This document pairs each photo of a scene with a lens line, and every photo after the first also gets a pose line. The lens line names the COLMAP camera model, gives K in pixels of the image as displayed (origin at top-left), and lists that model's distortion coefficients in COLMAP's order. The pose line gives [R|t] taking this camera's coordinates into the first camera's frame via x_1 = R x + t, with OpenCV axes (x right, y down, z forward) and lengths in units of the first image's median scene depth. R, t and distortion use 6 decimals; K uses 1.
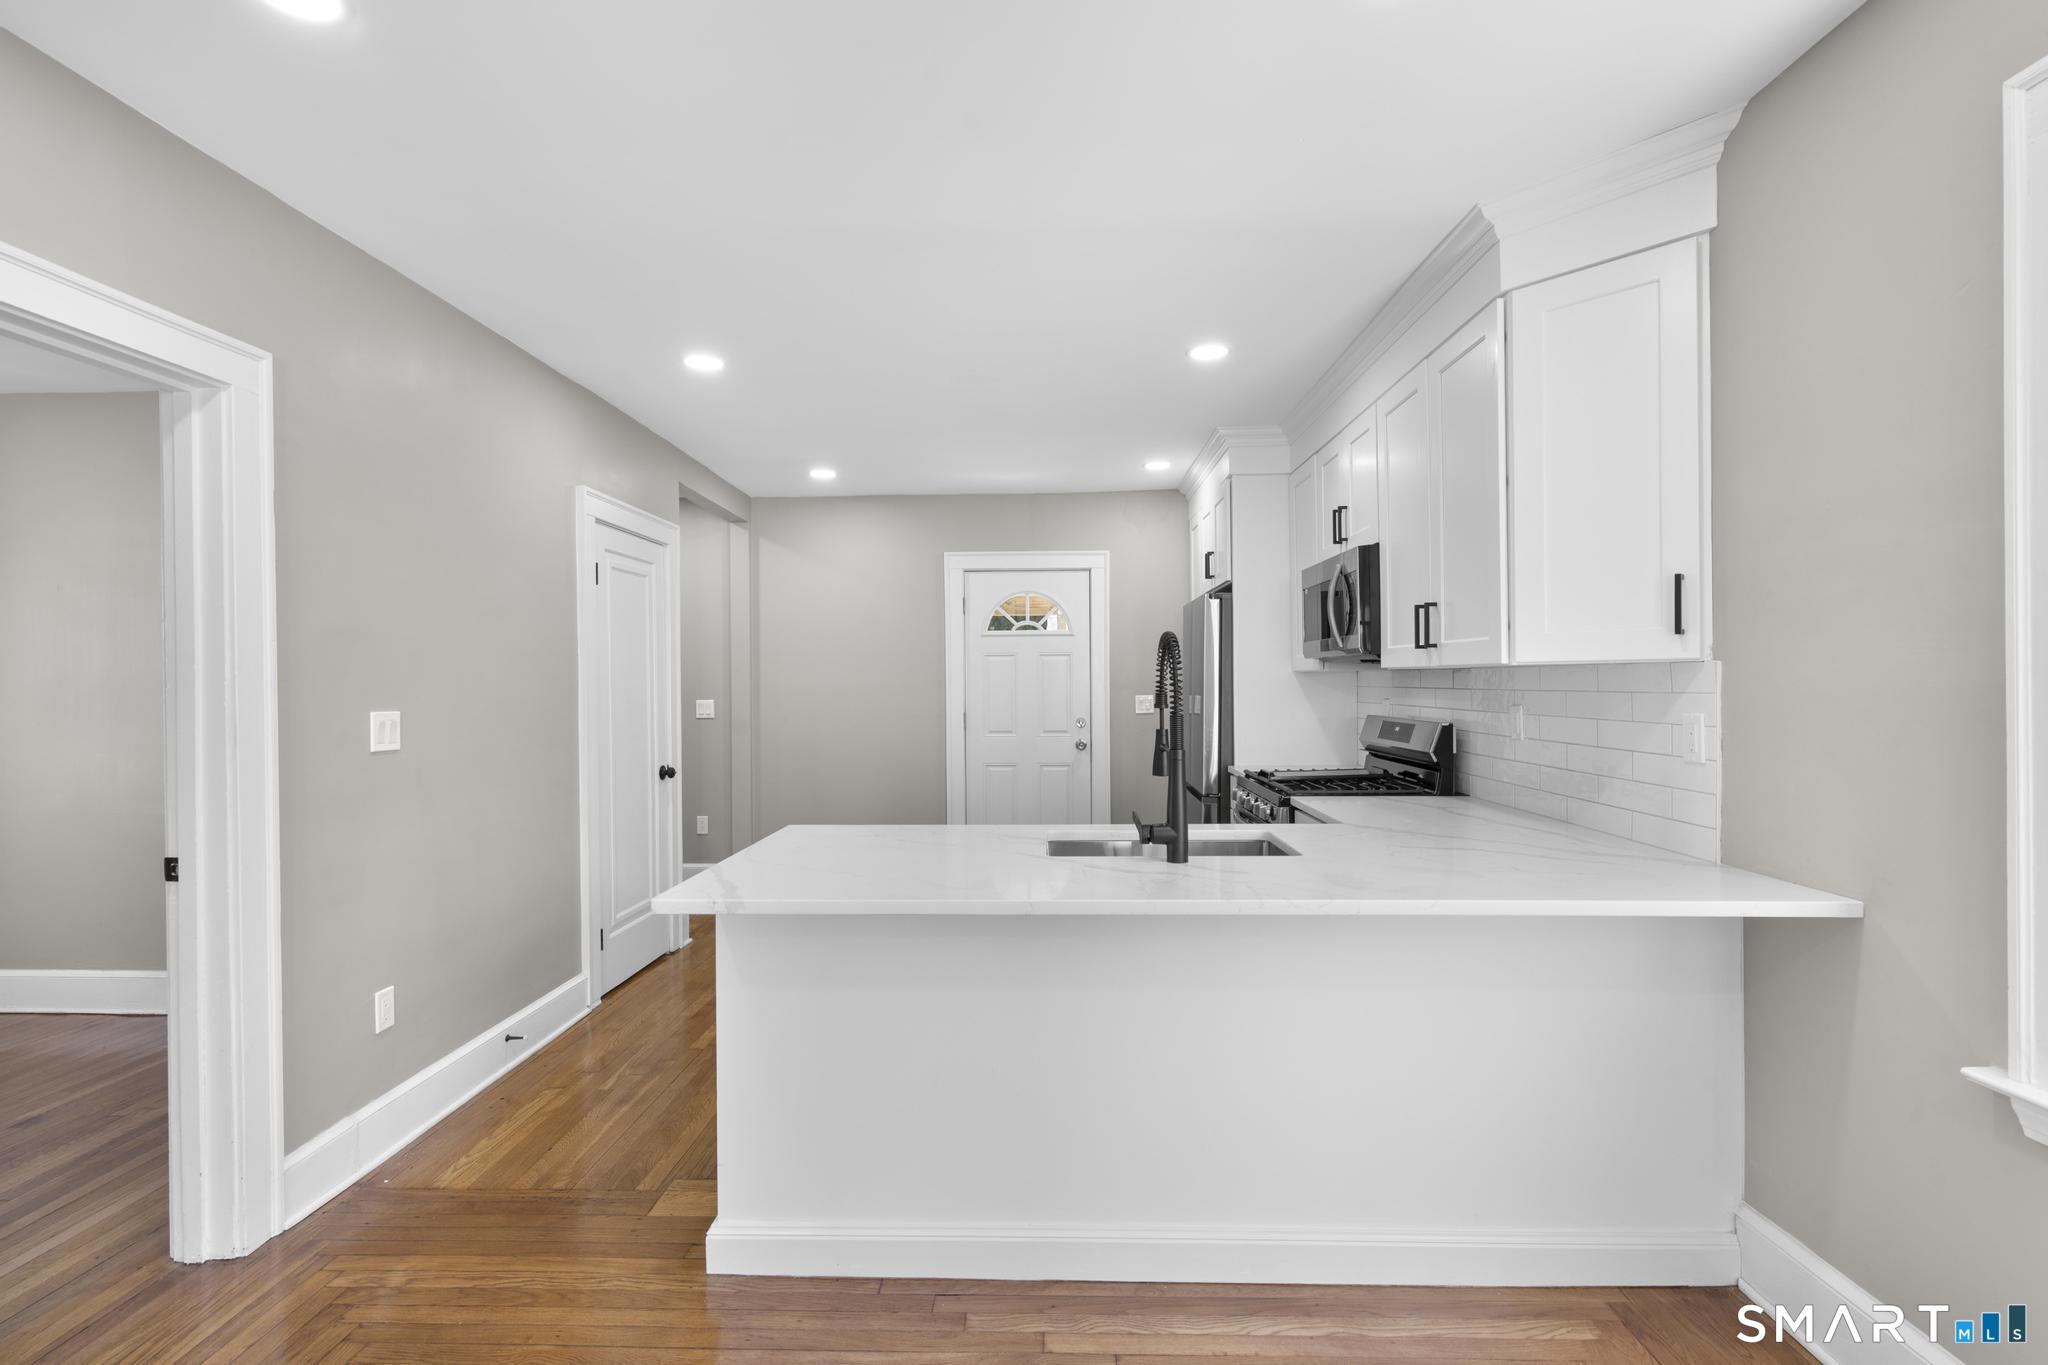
lens RADIAL K [[918.3, 0, 1022.6], [0, 918.3, 687.0], [0, 0, 1]] dist [-0.011129, 0.006215]
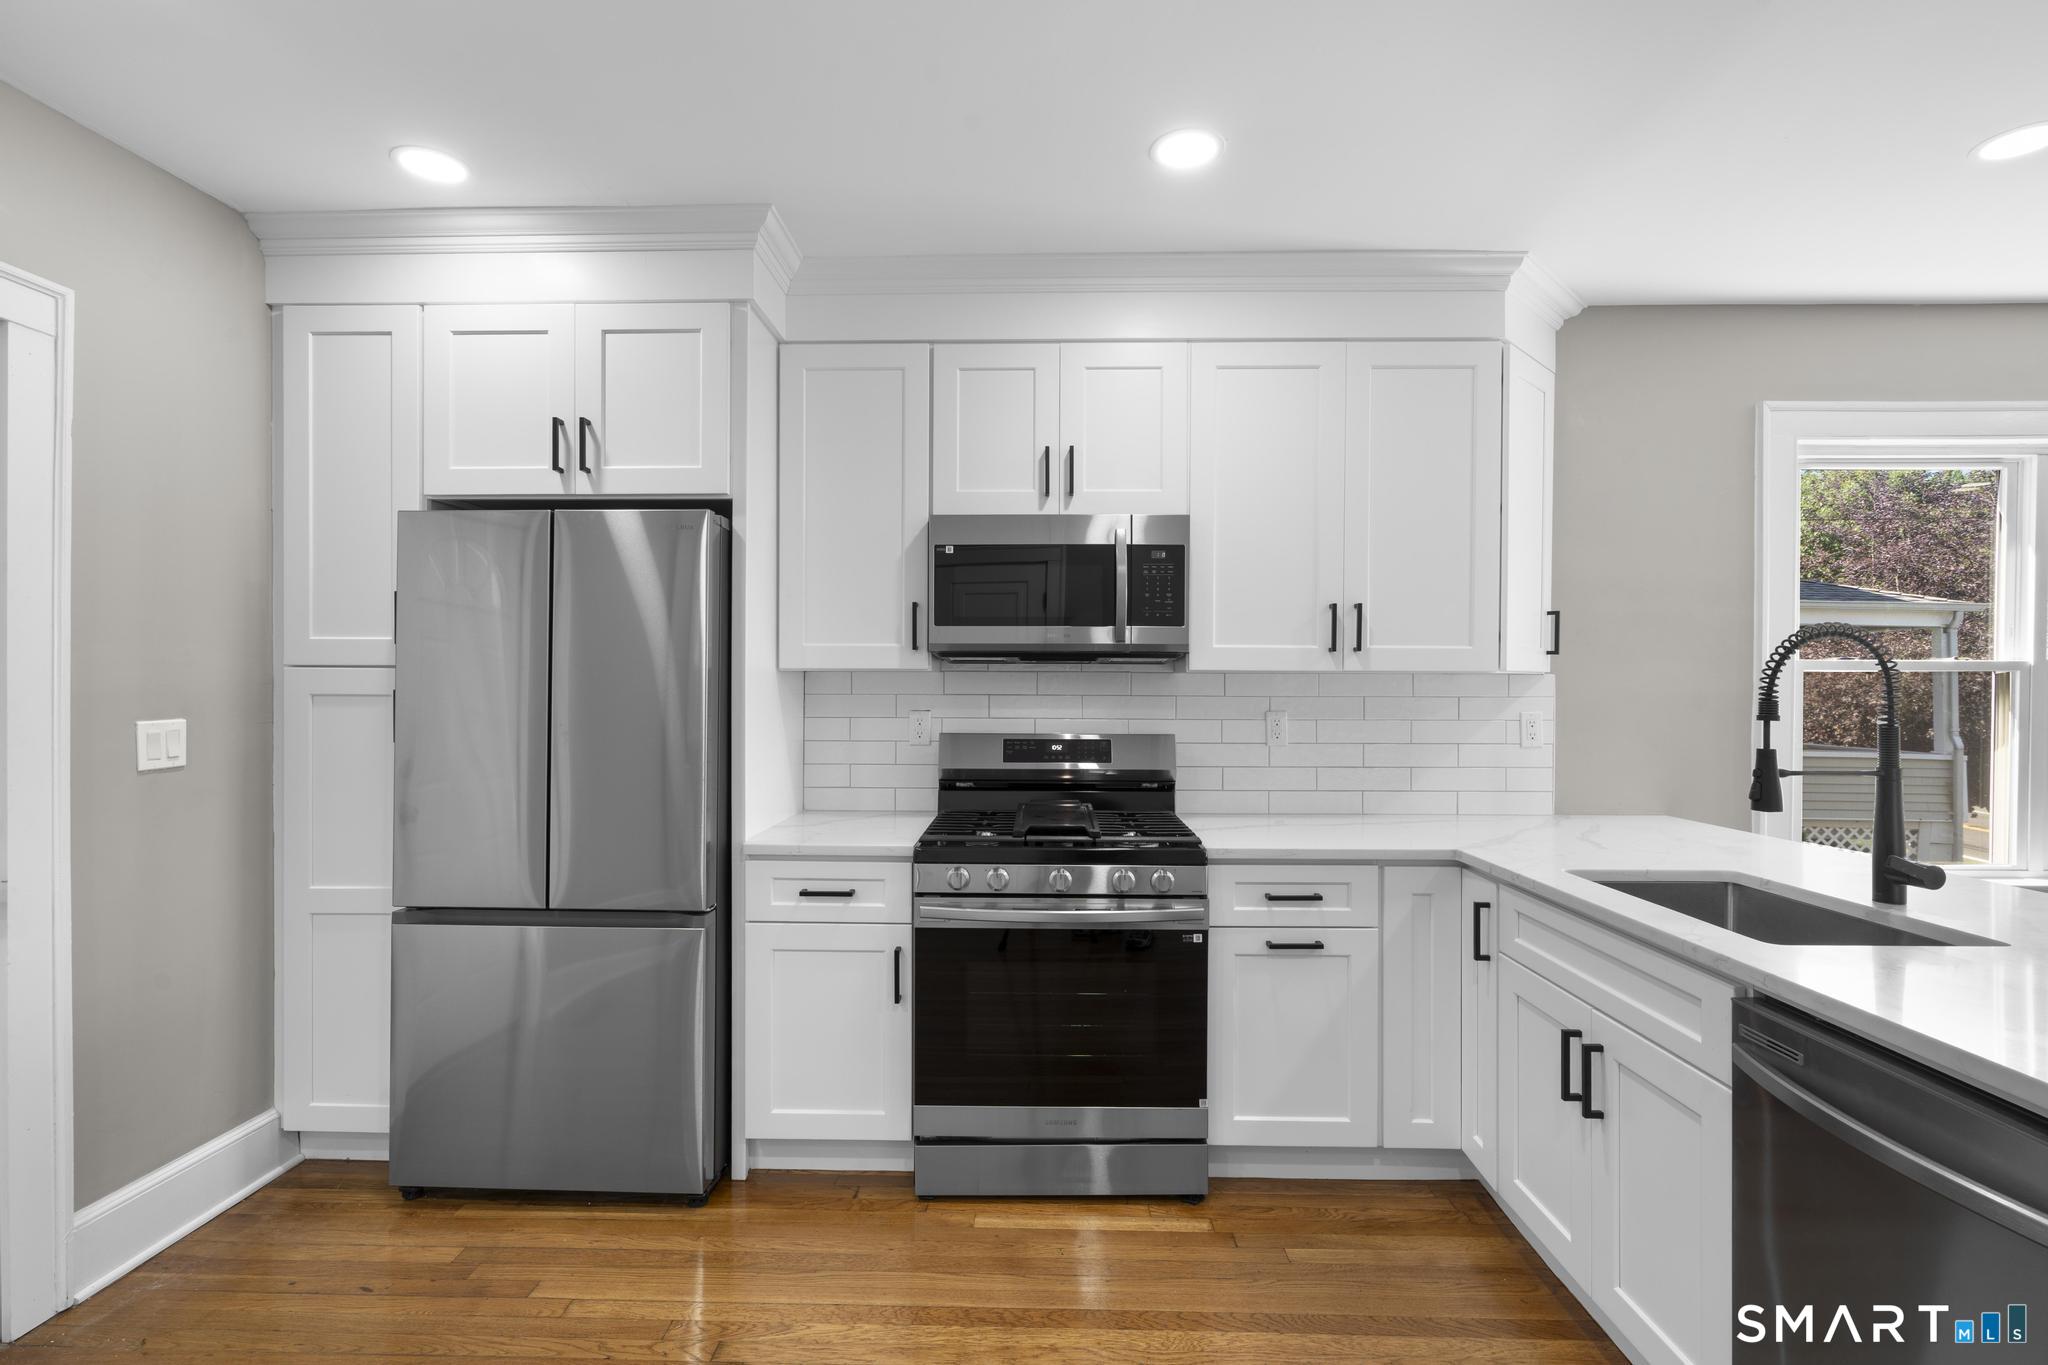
lens RADIAL K [[918.3, 0, 1022.6], [0, 918.3, 687.0], [0, 0, 1]] dist [-0.011129, 0.006215]
pose [[-0.007751, 0.006570, 0.999948, -0.506575], [-0.000442, 0.999978, -0.006573, 0.000834], [-0.999970, -0.000492, -0.007747, 1.384630]]
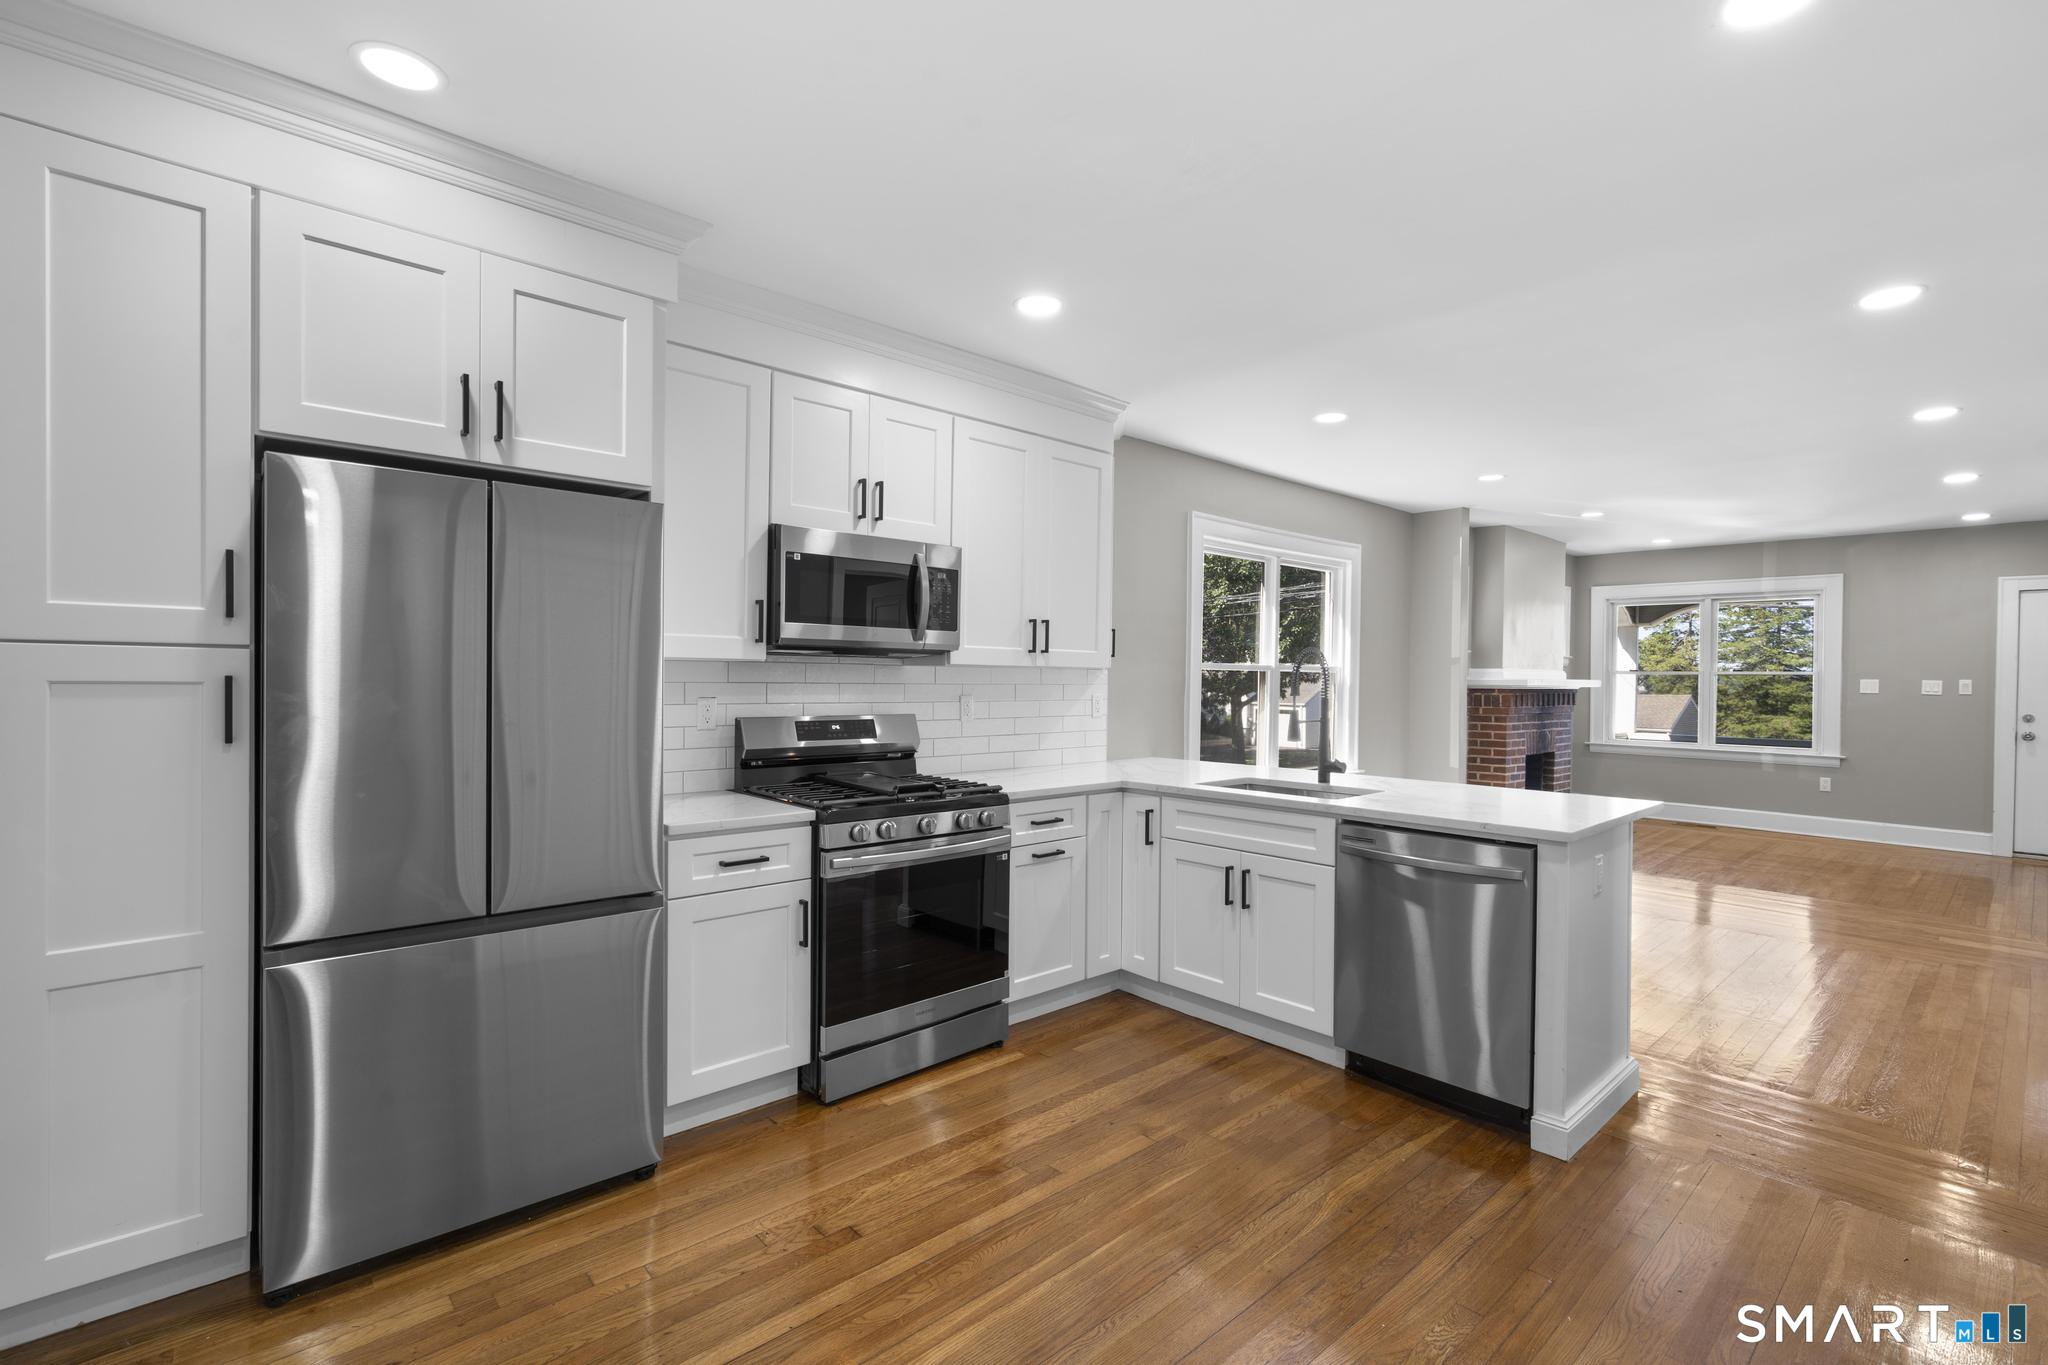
lens RADIAL K [[918.3, 0, 1022.6], [0, 918.3, 687.0], [0, 0, 1]] dist [-0.011129, 0.006215]
pose [[-0.693755, -0.006008, 0.720186, -0.530192], [-0.002830, 0.999980, 0.005615, 0.000840], [-0.720206, 0.001858, -0.693758, 2.019656]]
